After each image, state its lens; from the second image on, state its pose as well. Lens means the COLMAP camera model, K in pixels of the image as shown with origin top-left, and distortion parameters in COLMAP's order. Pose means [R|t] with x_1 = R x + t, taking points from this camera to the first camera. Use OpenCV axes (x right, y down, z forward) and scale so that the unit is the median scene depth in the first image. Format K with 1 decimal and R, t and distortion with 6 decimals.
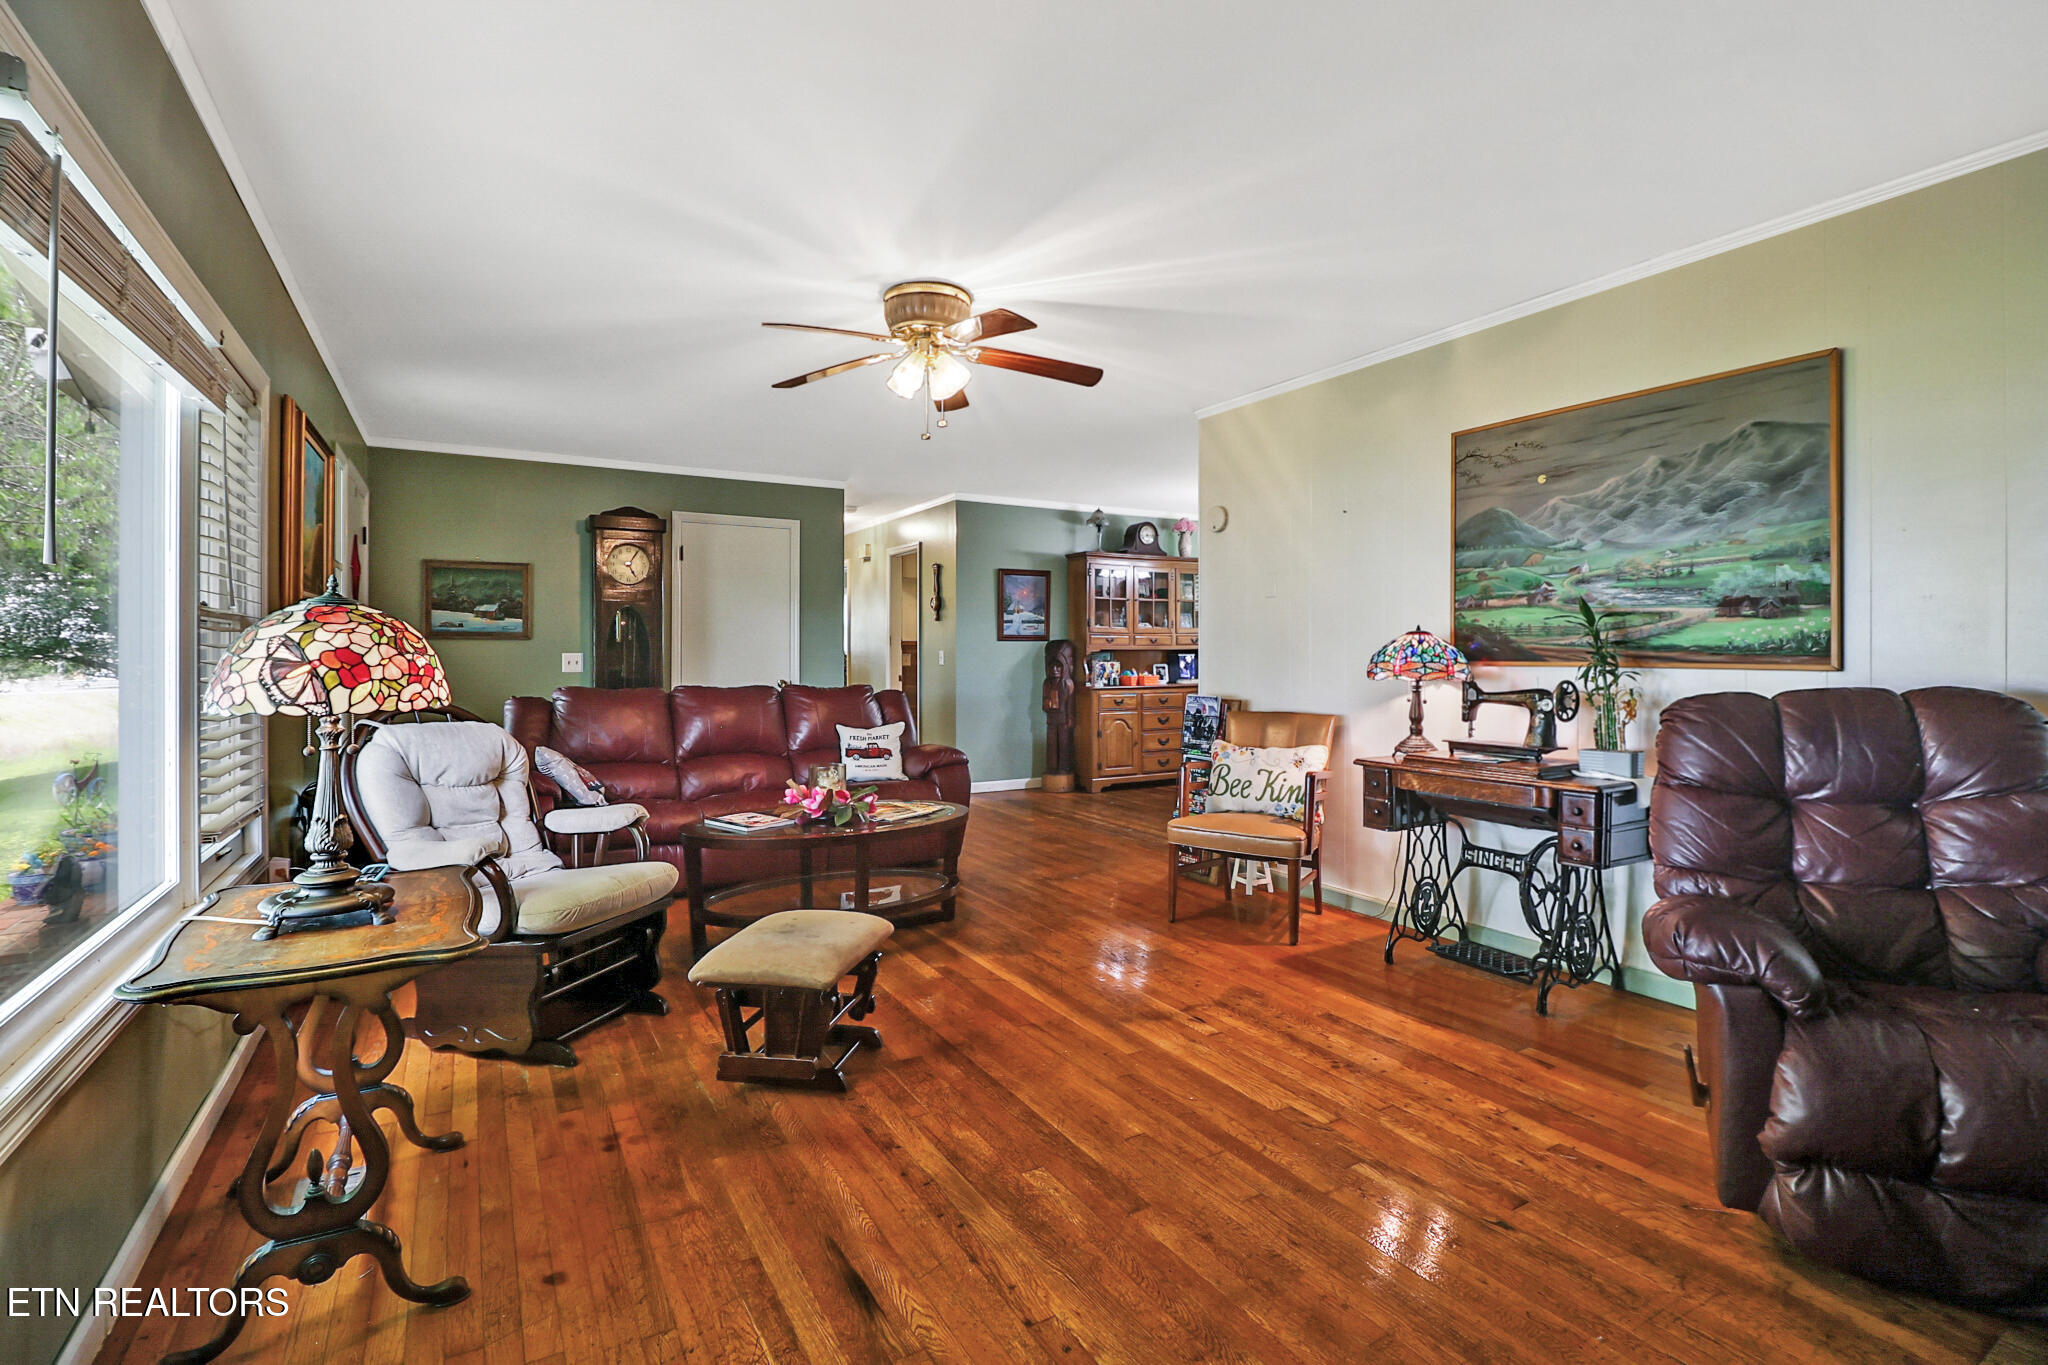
lens RADIAL K [[947.4, 0, 1003.6], [0, 947.4, 647.1], [0, 0, 1]] dist [-0.000694, -0.007581]
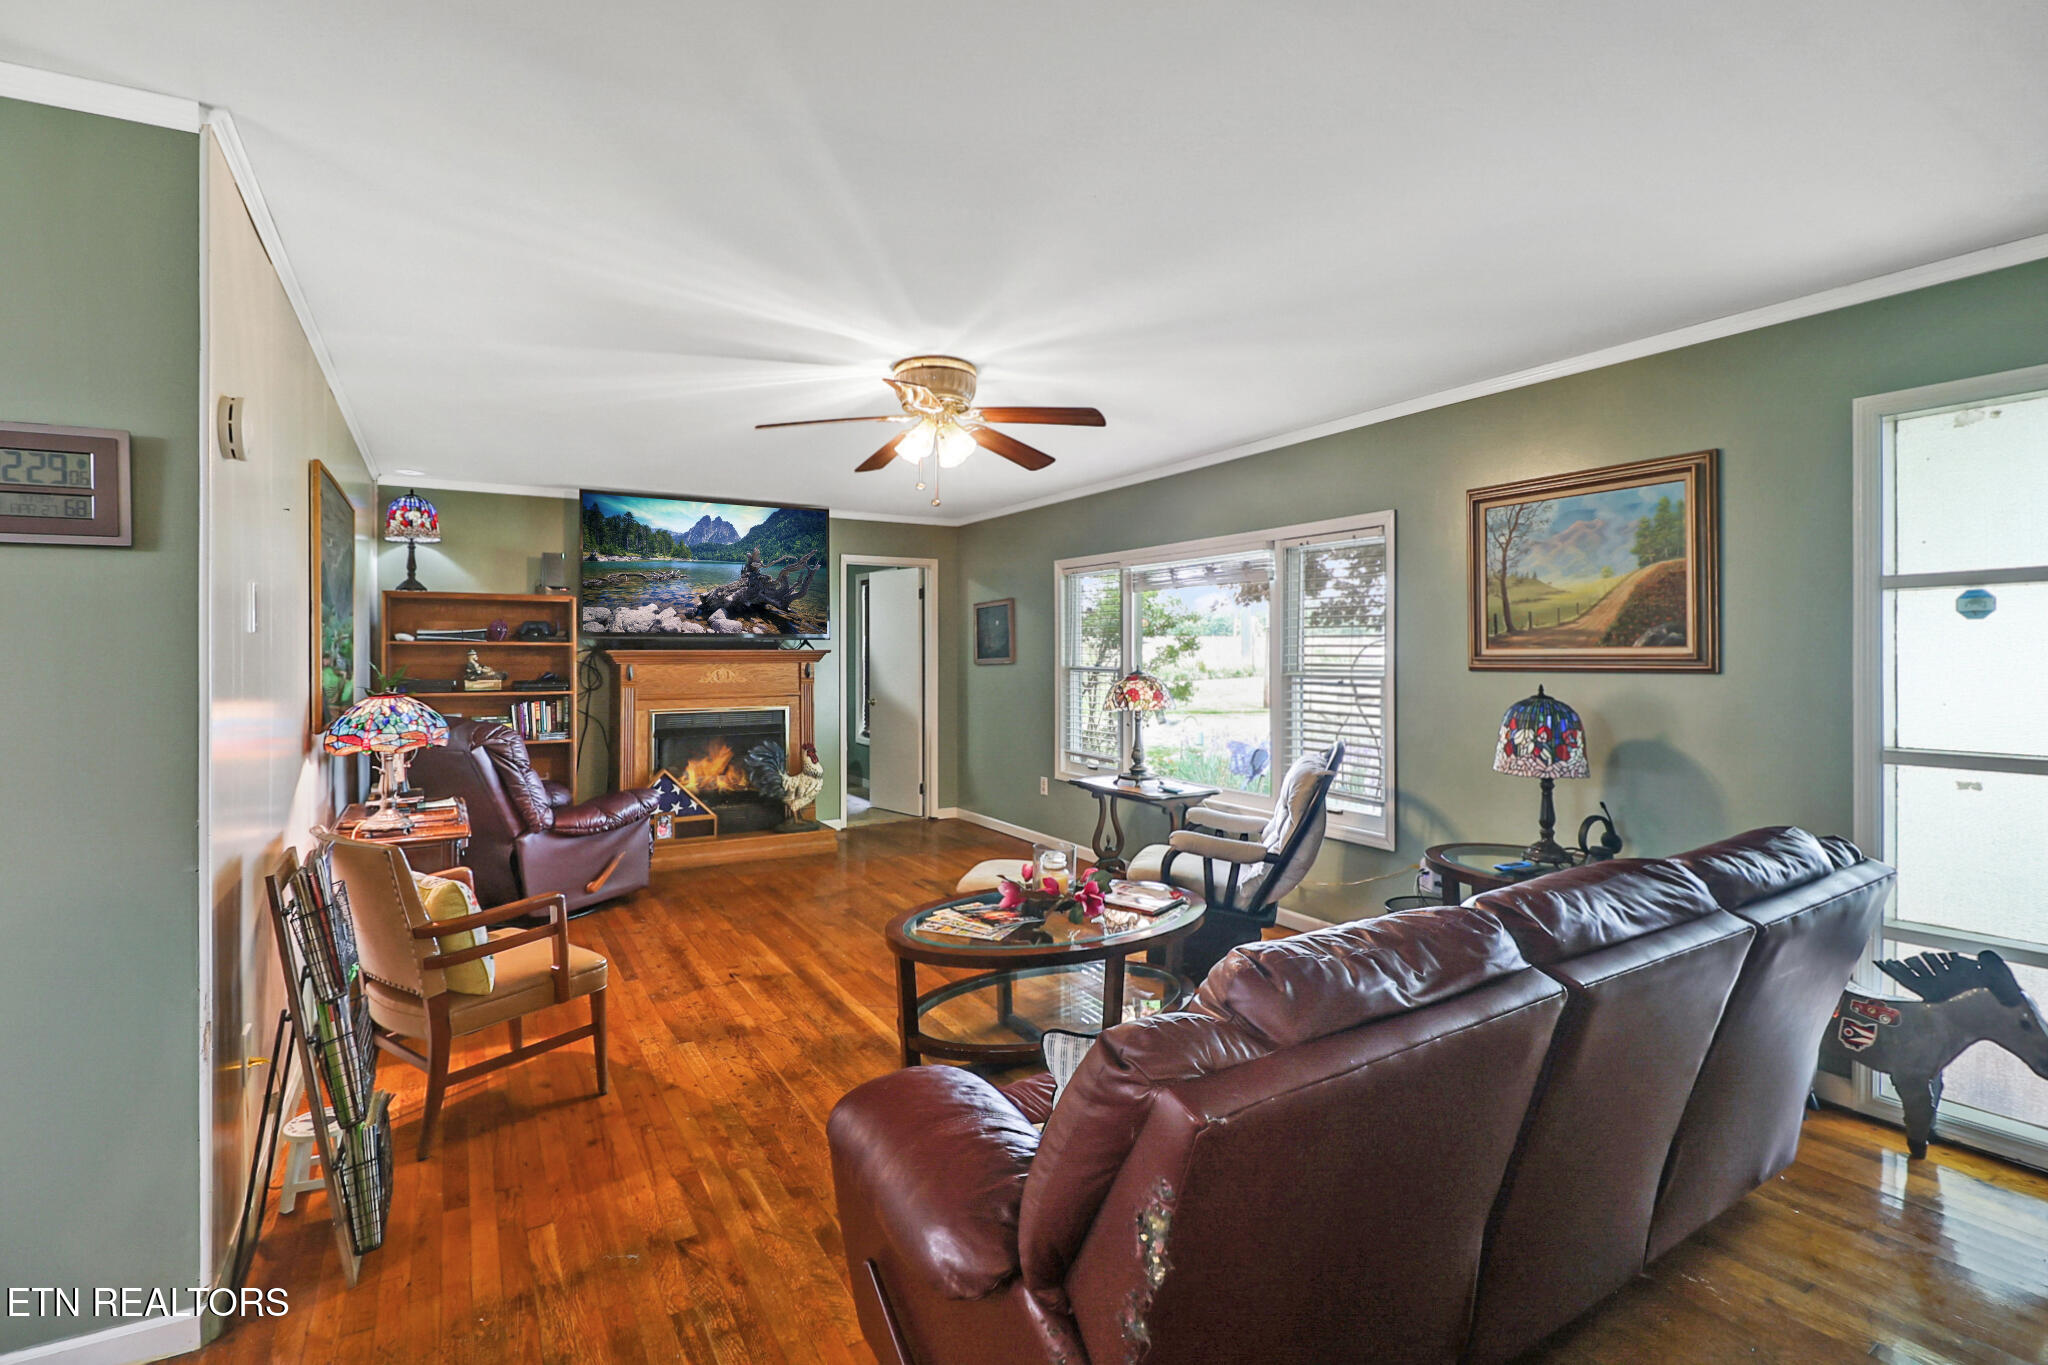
lens RADIAL K [[947.4, 0, 1021.7], [0, 947.4, 649.4], [0, 0, 1]] dist [-0.000694, -0.007581]
pose [[-0.999634, 0.002854, -0.026911, -0.175958], [0.003014, 0.999978, -0.005891, -0.064444], [0.026894, -0.005970, -0.999620, 2.424803]]
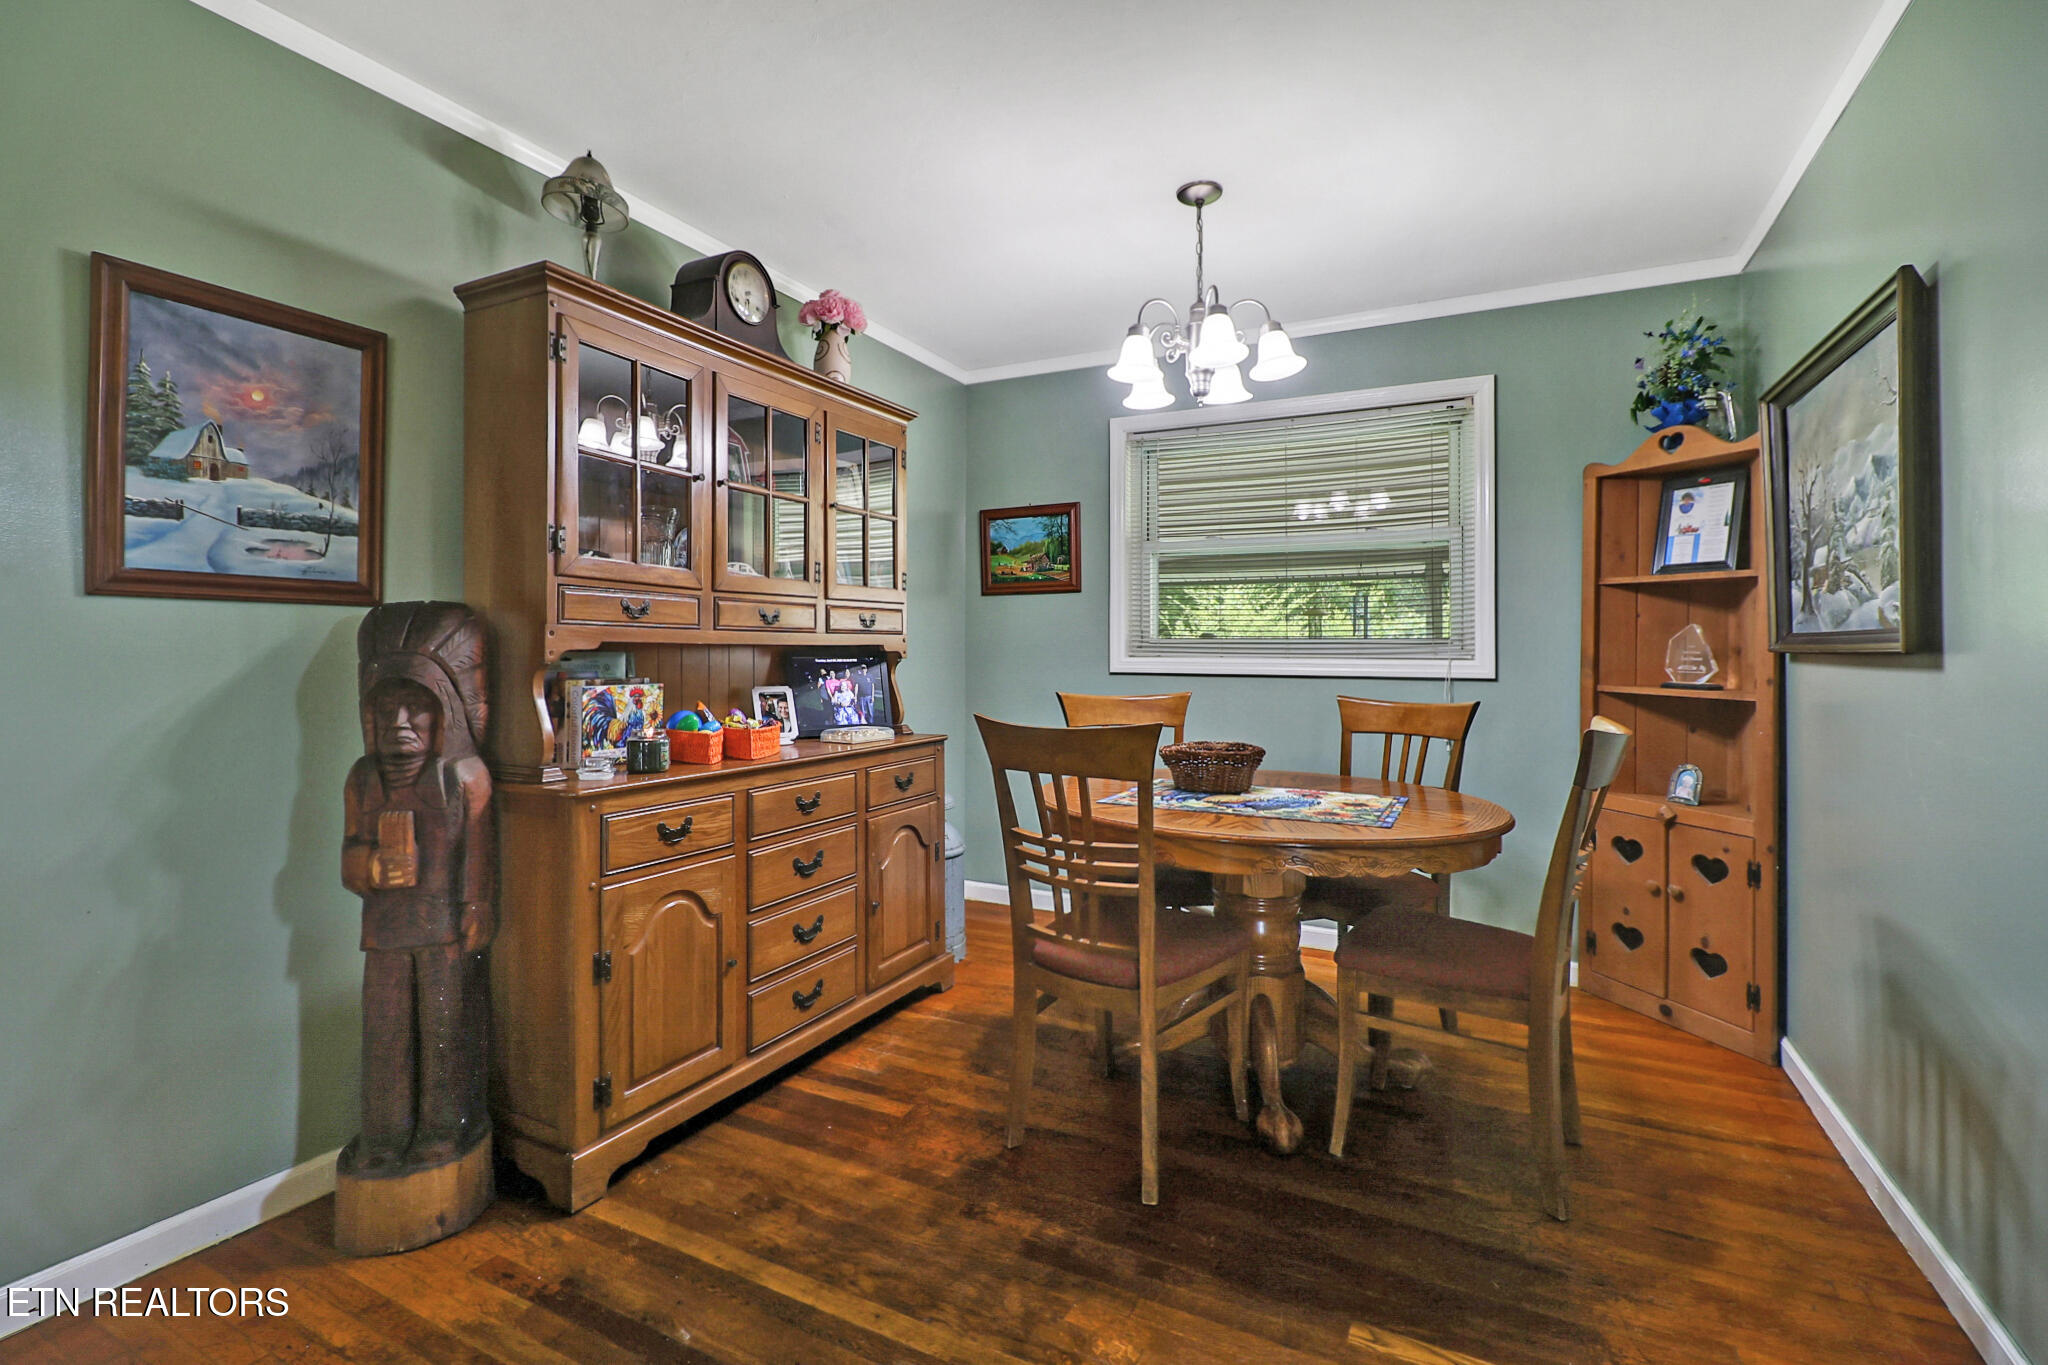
lens RADIAL K [[947.4, 0, 1016.5], [0, 947.4, 667.1], [0, 0, 1]] dist [-0.000694, -0.007581]
pose [[0.839648, 0.000337, 0.543131, 0.053580], [-0.012507, 0.999747, 0.018716, 0.003211], [-0.542987, -0.022508, 0.839439, 0.694695]]
